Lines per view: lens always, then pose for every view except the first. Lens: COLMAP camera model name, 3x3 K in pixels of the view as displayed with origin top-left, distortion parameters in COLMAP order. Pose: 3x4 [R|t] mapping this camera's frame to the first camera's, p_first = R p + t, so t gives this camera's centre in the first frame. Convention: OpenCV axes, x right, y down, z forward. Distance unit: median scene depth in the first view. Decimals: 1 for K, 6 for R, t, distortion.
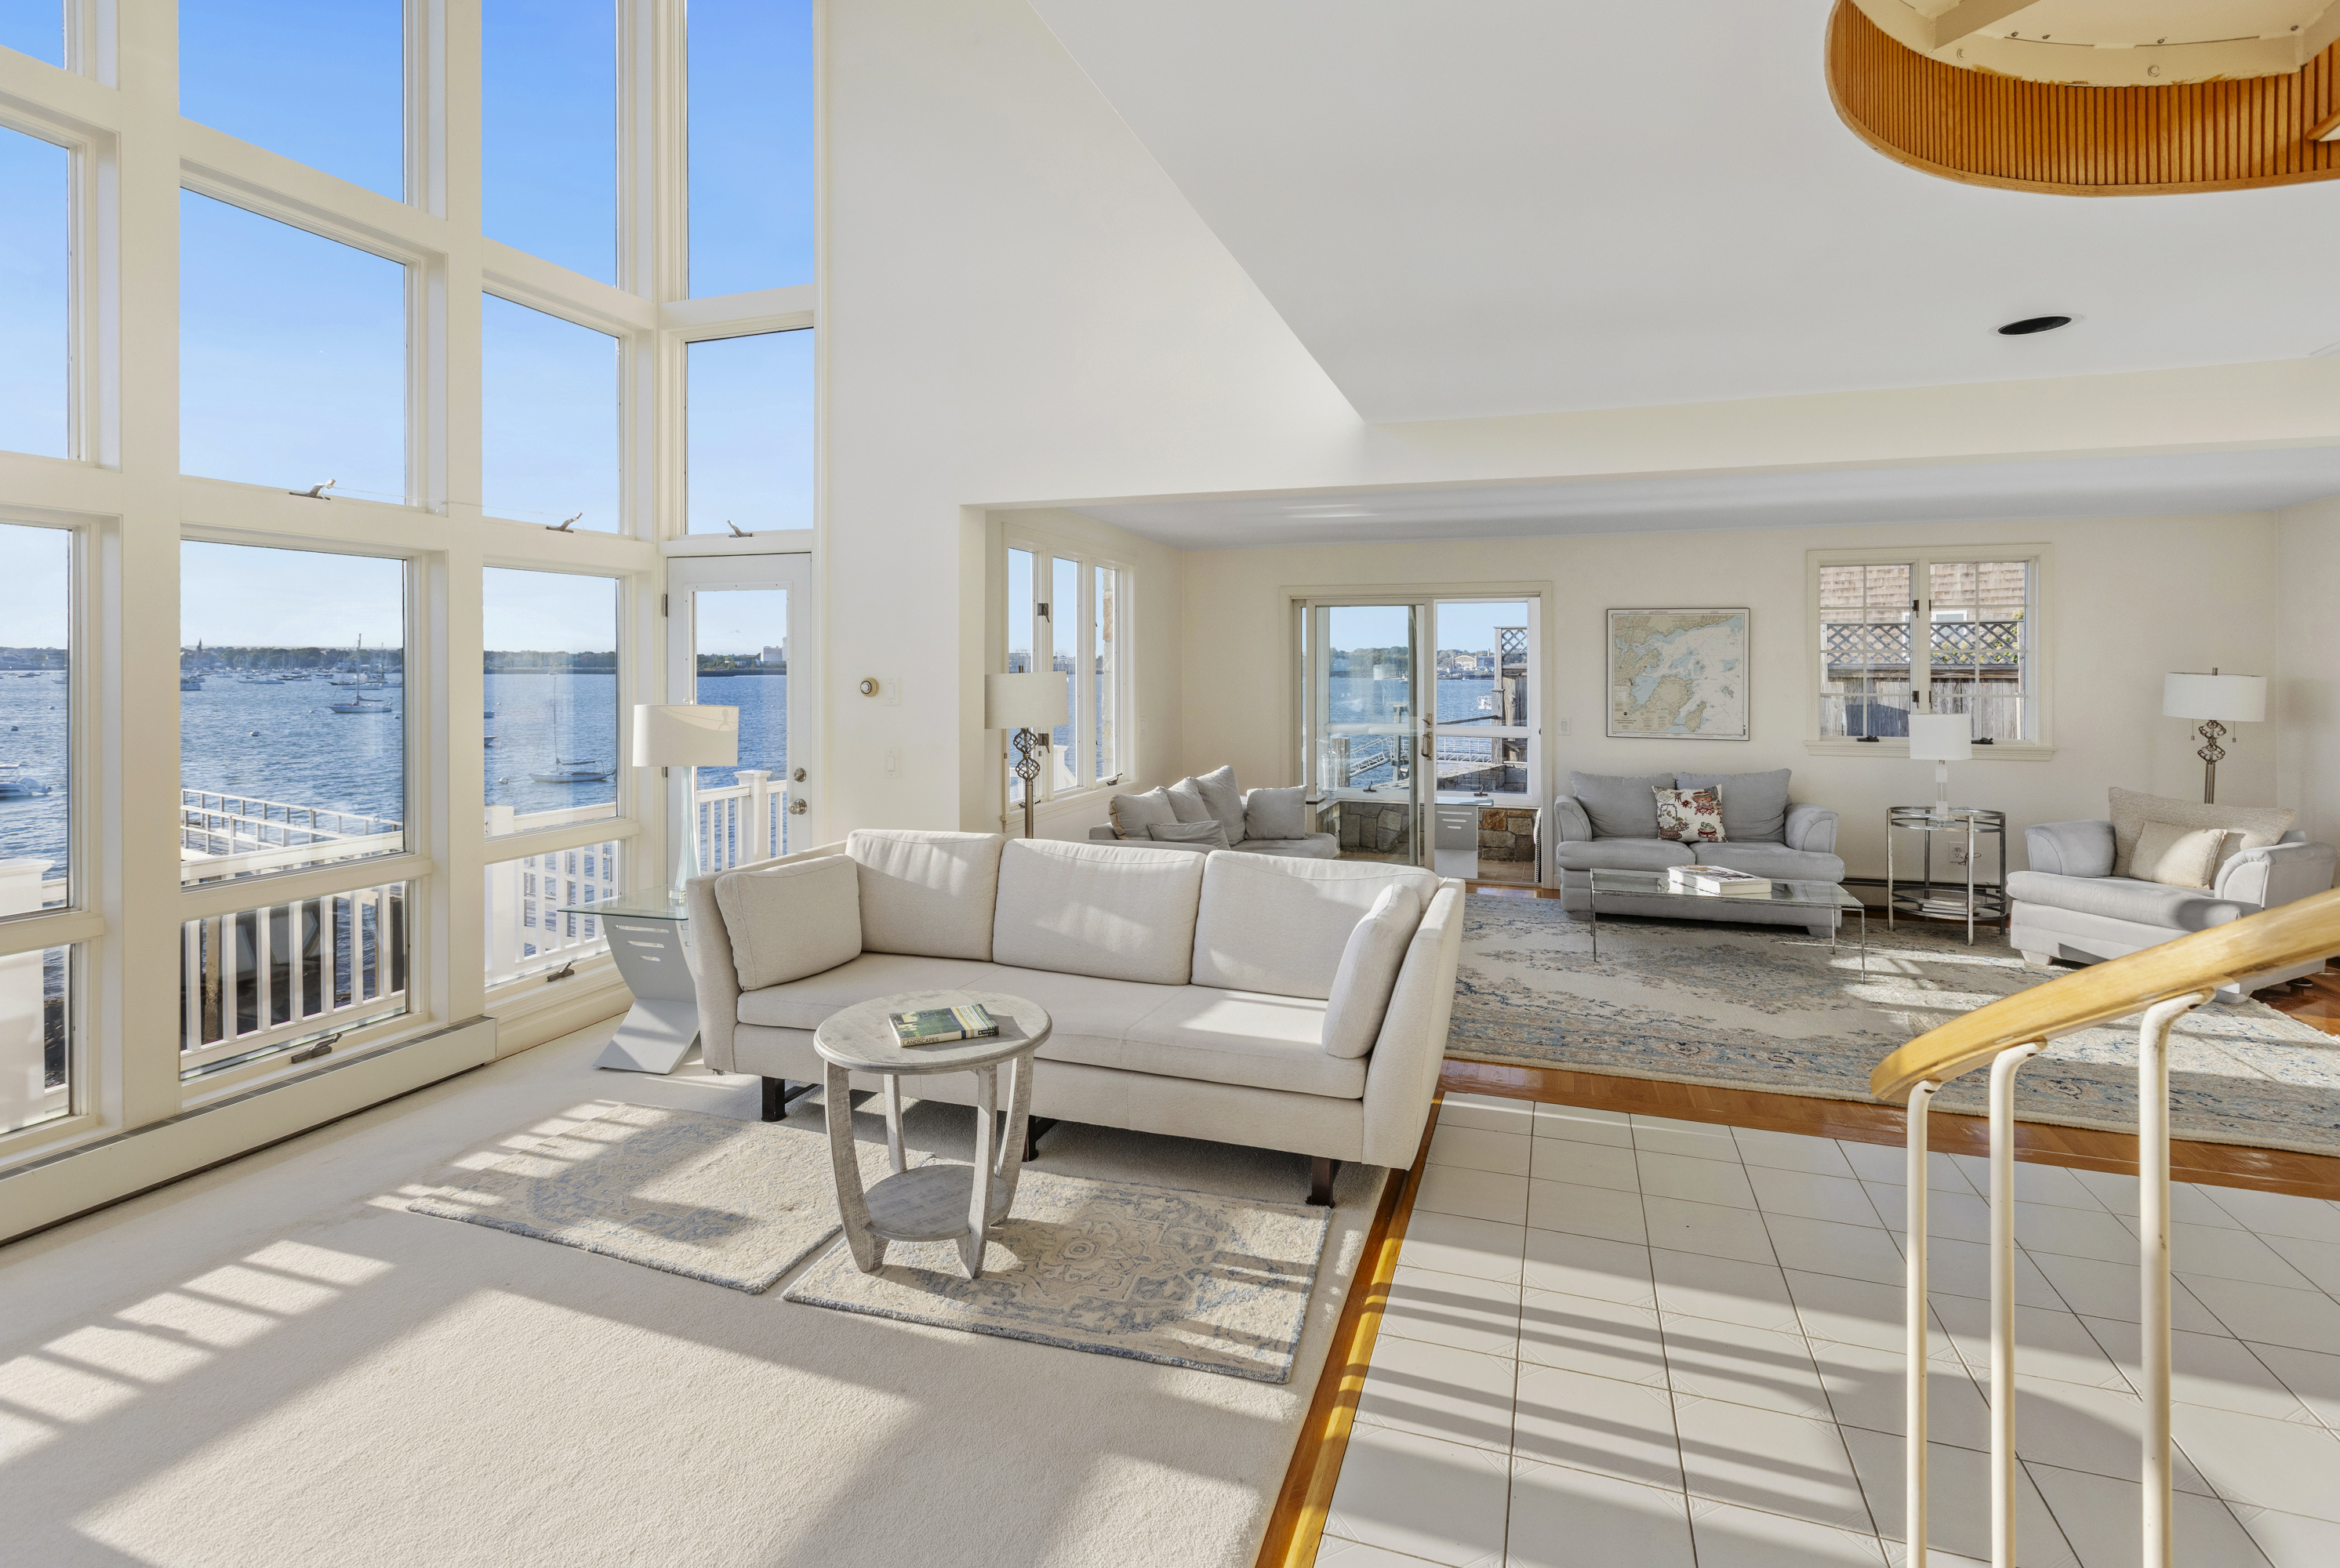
lens RADIAL K [[1107.6, 0, 1181.2], [0, 1107.6, 653.1], [0, 0, 1]] dist [0.006713, -0.001290]
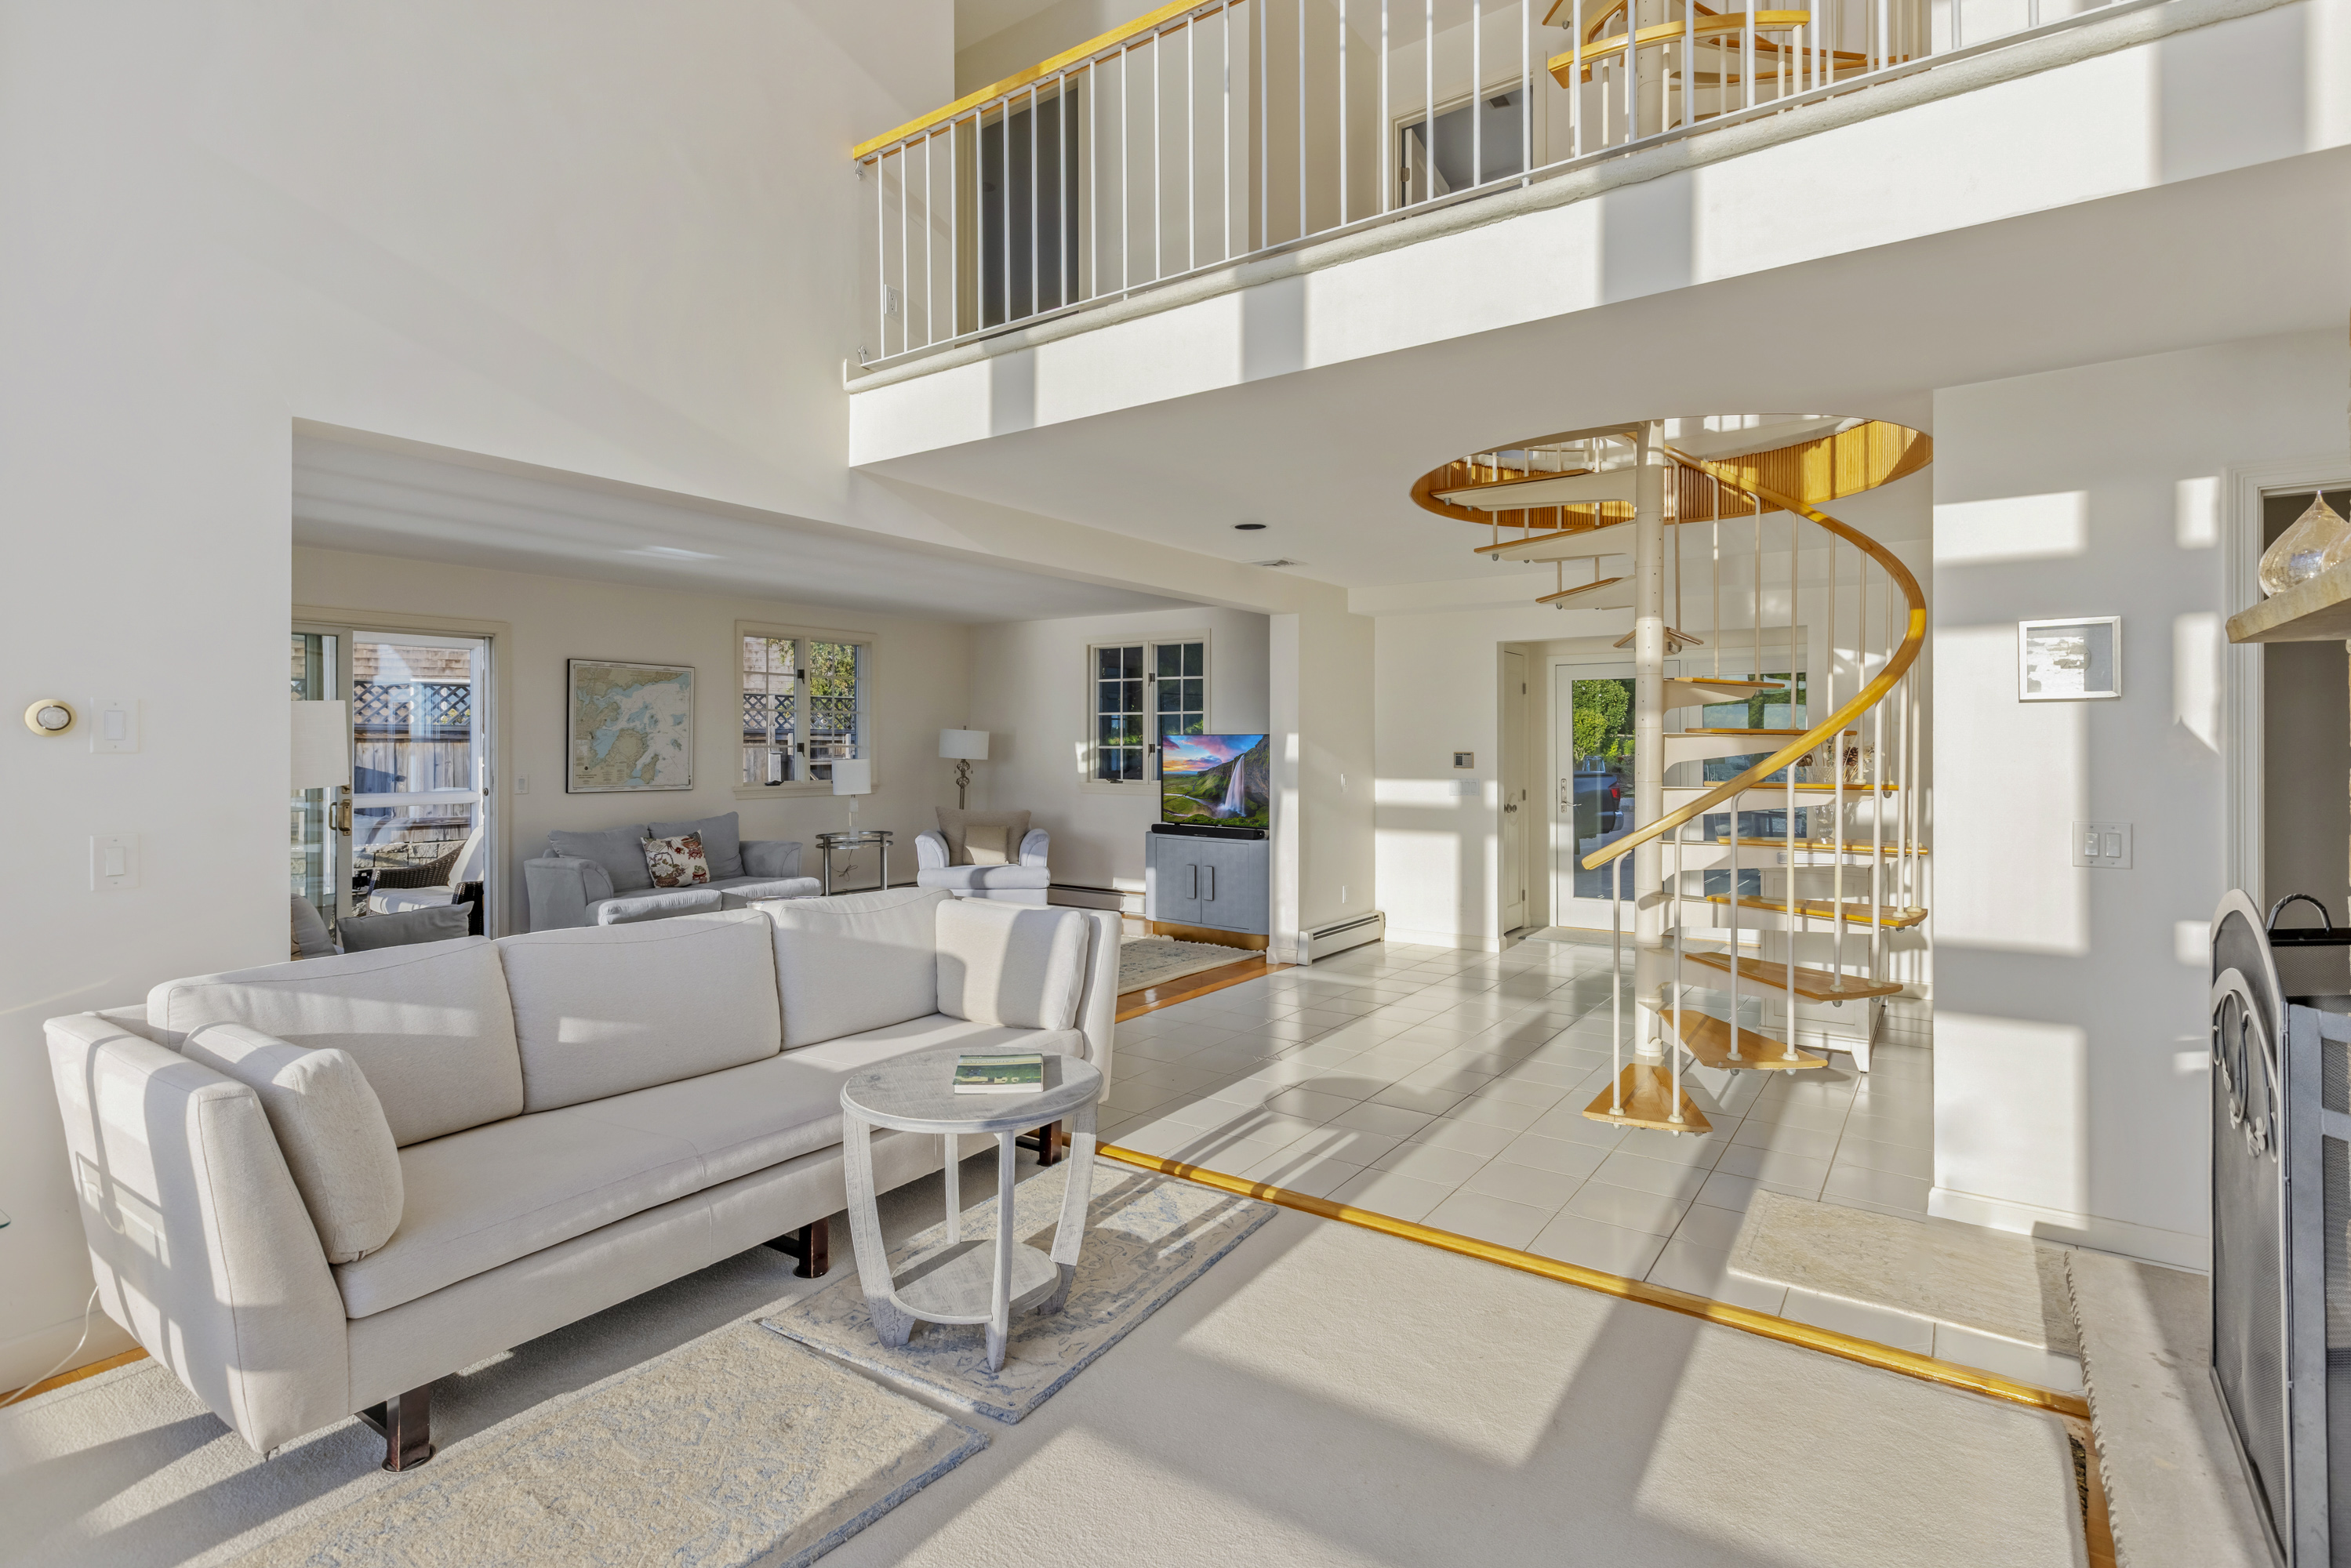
lens RADIAL K [[1112.8, 0, 1219.0], [0, 1112.8, 739.1], [0, 0, 1]] dist [0.006713, -0.001290]
pose [[0.264644, -0.002939, 0.964342, -0.434530], [-0.017166, 0.999823, 0.007758, 0.013034], [-0.964193, -0.018607, 0.264547, 0.225353]]
